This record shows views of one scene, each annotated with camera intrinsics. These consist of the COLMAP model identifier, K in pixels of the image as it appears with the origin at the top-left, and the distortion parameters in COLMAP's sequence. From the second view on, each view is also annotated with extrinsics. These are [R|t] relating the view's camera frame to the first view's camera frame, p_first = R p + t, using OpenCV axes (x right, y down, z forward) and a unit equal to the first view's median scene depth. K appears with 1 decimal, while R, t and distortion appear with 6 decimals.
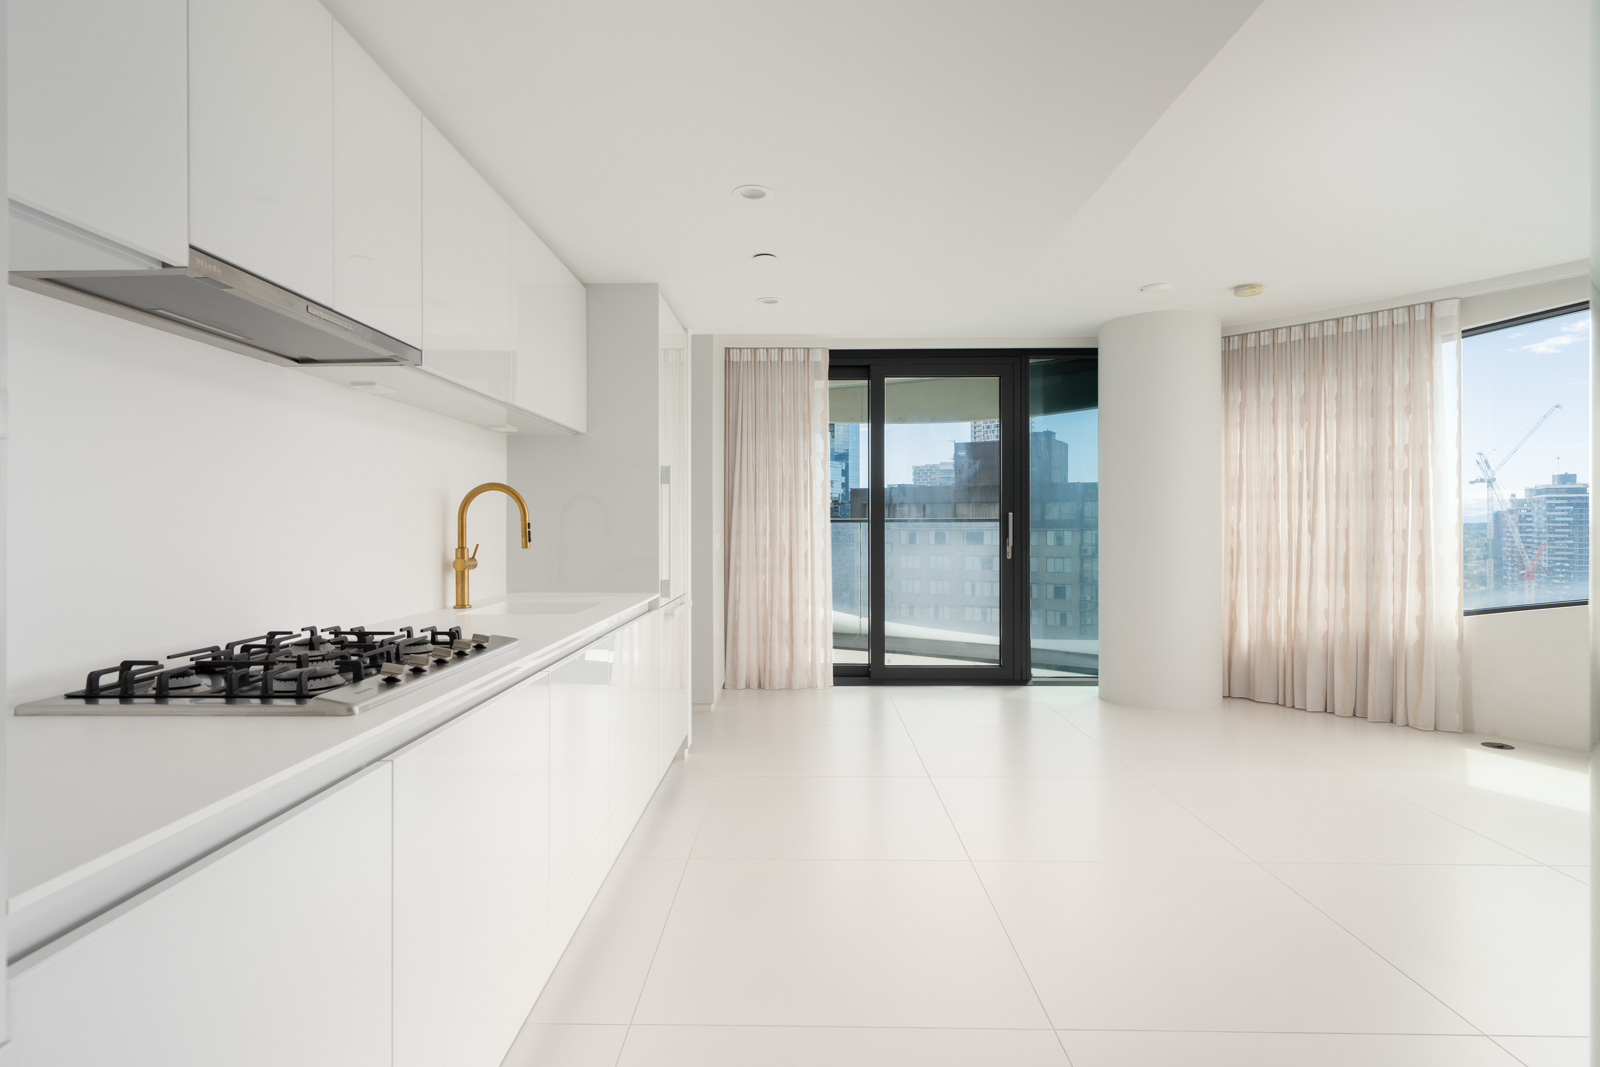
lens RADIAL K [[832.2, 0, 804.6], [0, 832.2, 525.3], [0, 0, 1]] dist [0.003942, 0.001535]
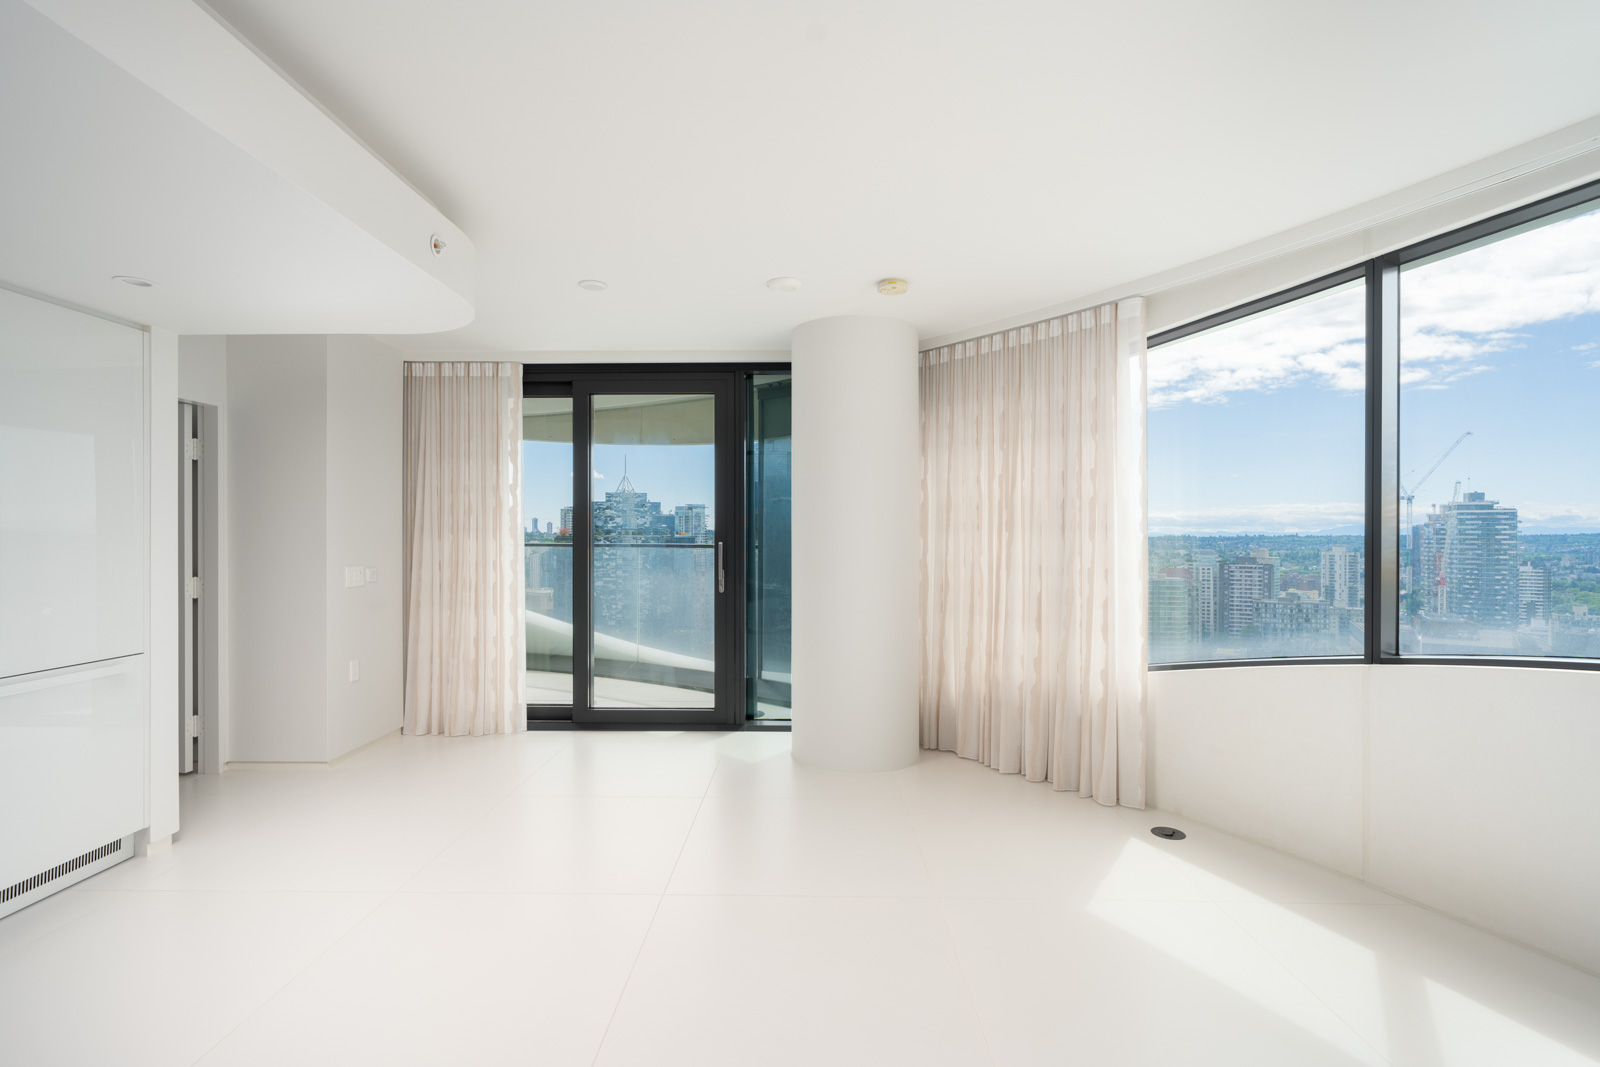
lens RADIAL K [[726.6, 0, 804.6], [0, 726.6, 539.5], [0, 0, 1]] dist [0.004966, 0.000037]
pose [[0.999967, 0.001900, -0.007916, 0.365890], [-0.001860, 0.999985, 0.005113, -0.023699], [0.007925, -0.005098, 0.999956, 0.212051]]
